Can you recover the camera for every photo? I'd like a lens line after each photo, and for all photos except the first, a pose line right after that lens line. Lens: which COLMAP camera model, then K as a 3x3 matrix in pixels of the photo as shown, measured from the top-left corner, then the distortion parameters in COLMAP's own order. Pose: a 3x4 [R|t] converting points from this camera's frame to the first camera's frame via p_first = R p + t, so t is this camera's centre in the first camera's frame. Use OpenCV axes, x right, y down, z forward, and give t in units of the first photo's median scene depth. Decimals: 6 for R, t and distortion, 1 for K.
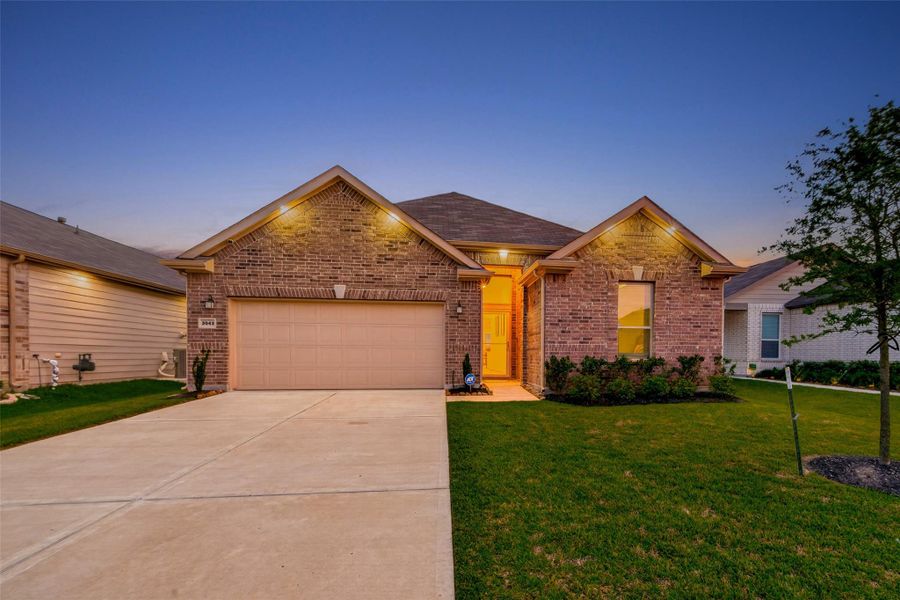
lens RADIAL K [[367.6, 0, 482.8], [0, 367.6, 363.8], [0, 0, 1]] dist [0.002526, 0.000208]
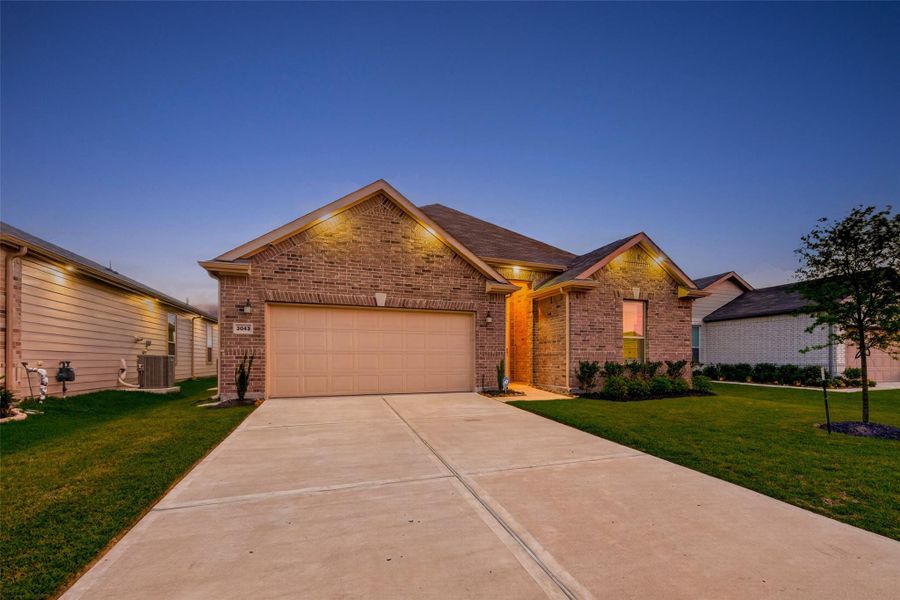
lens RADIAL K [[376.0, 0, 477.2], [0, 376.0, 364.8], [0, 0, 1]] dist [-0.002632, -0.000296]
pose [[0.971940, -0.007284, 0.235115, -0.378343], [0.010180, 0.999886, -0.011107, 0.001234], [-0.235008, 0.013189, 0.971904, -0.090533]]
